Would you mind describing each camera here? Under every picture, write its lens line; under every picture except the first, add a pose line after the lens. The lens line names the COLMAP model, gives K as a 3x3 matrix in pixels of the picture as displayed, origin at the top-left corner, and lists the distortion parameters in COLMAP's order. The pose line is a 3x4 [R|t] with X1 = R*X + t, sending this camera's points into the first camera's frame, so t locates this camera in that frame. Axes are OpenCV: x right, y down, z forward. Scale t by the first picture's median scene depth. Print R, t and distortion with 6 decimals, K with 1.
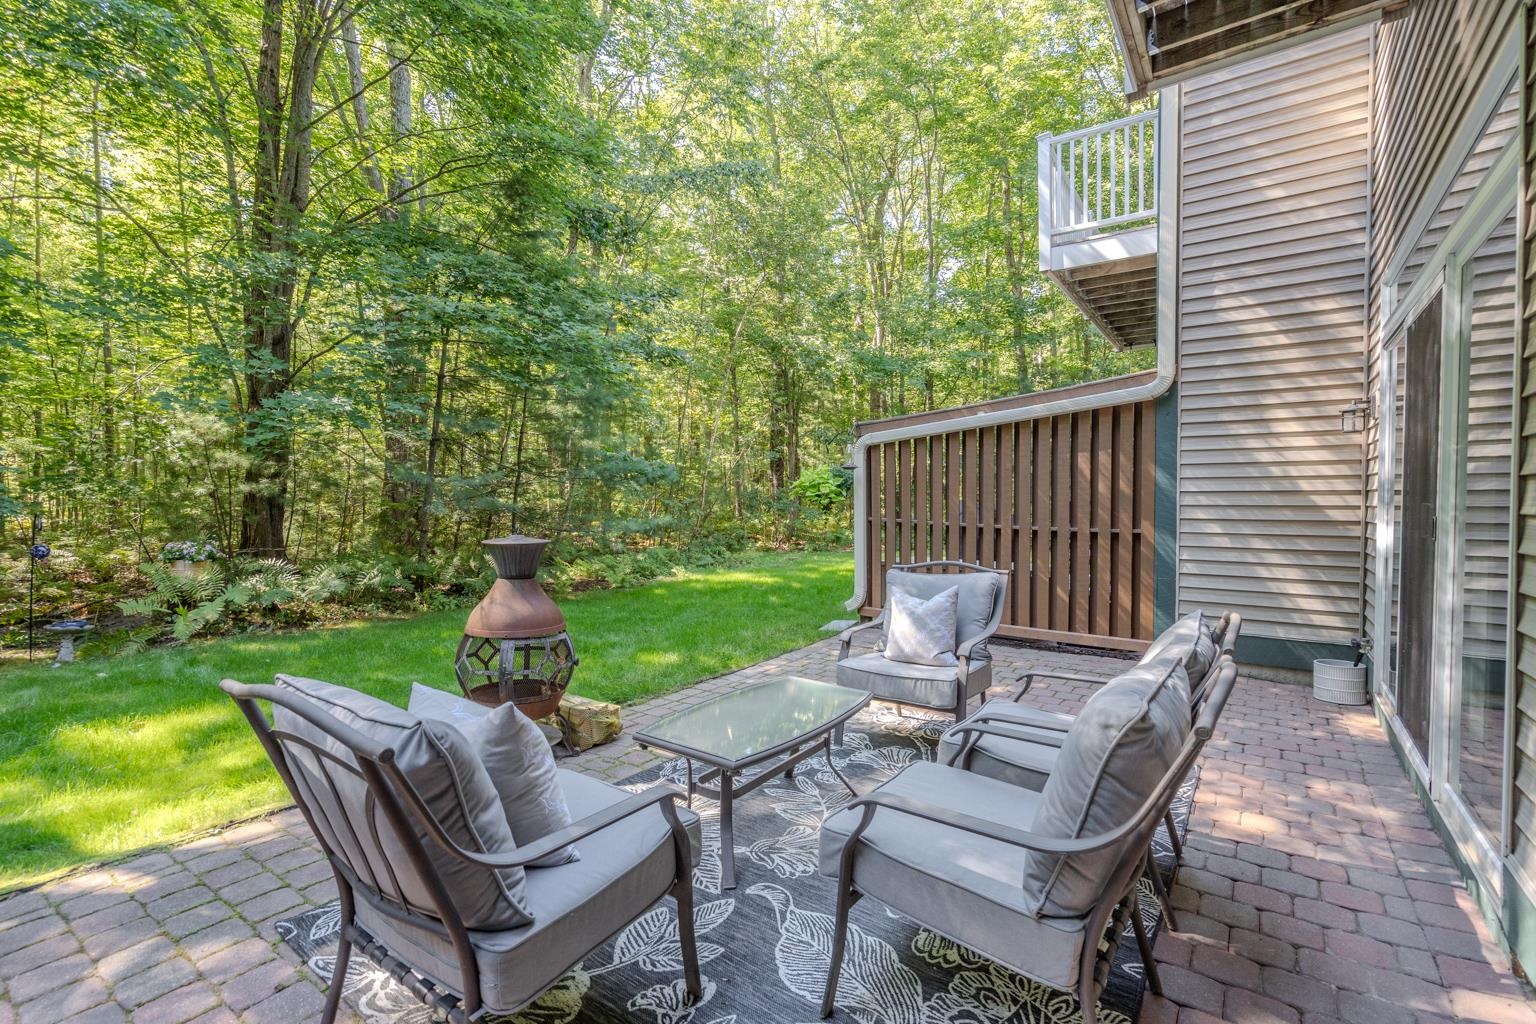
lens RADIAL K [[702.9, 0, 758.8], [0, 702.9, 510.2], [0, 0, 1]] dist [-0.001658, 0.000869]
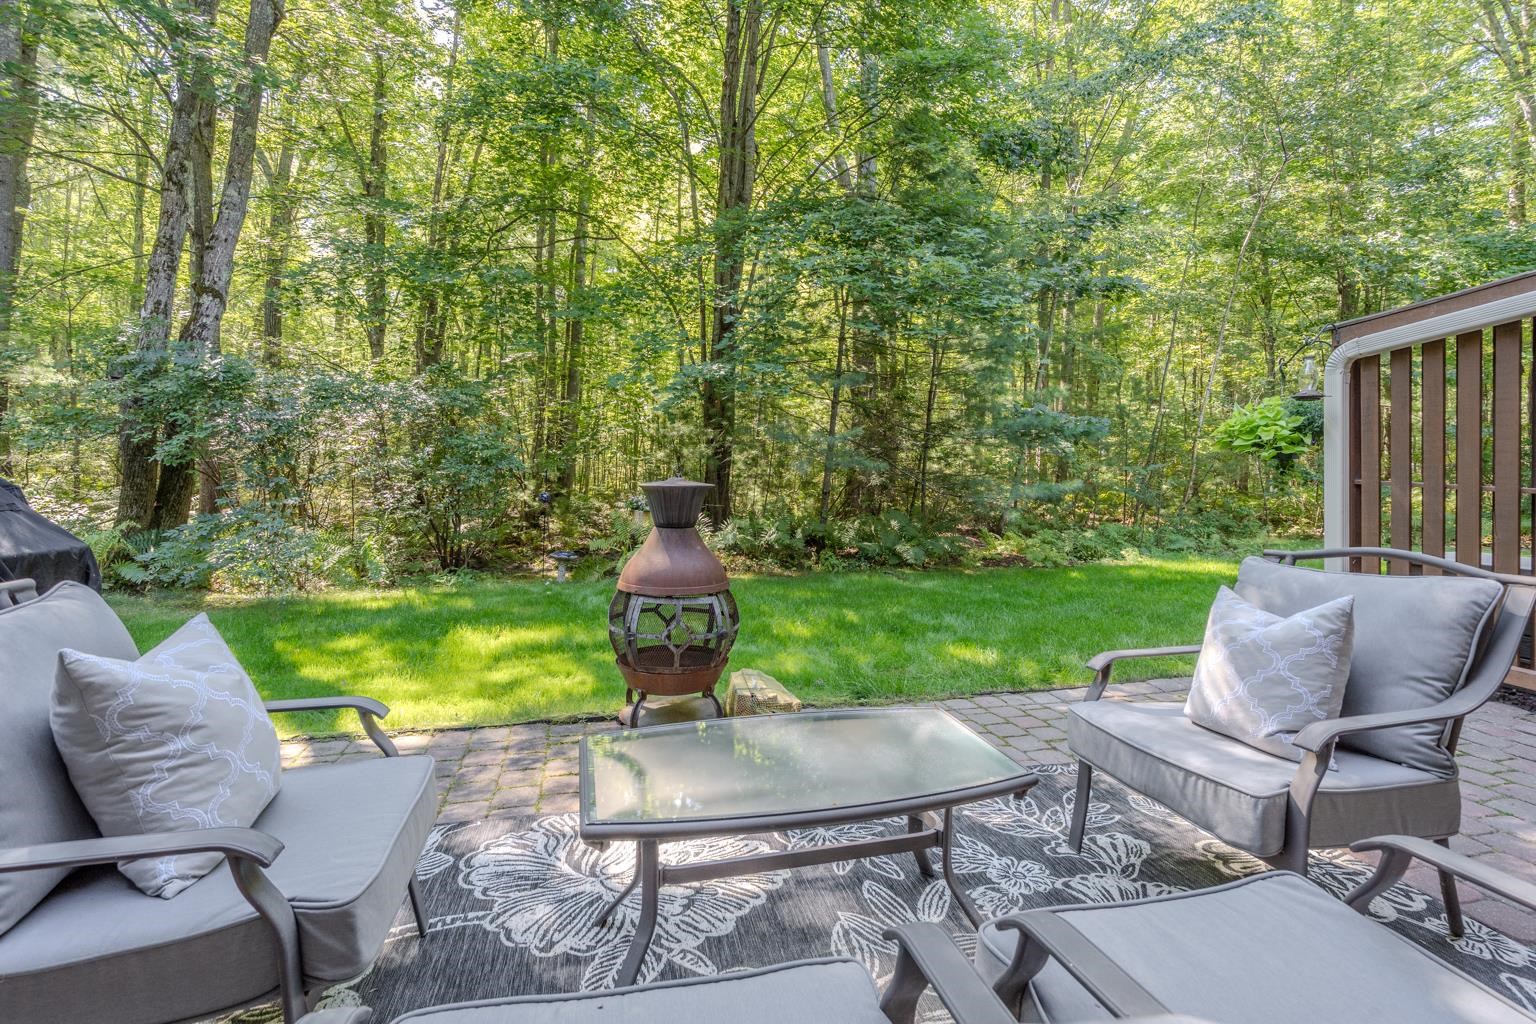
lens RADIAL K [[702.9, 0, 769.0], [0, 702.9, 485.0], [0, 0, 1]] dist [-0.001658, 0.000869]
pose [[0.763184, 0.013569, -0.646039, 0.161523], [-0.015363, 0.999878, 0.002852, 0.021160], [0.645999, 0.007749, 0.763299, 0.219940]]
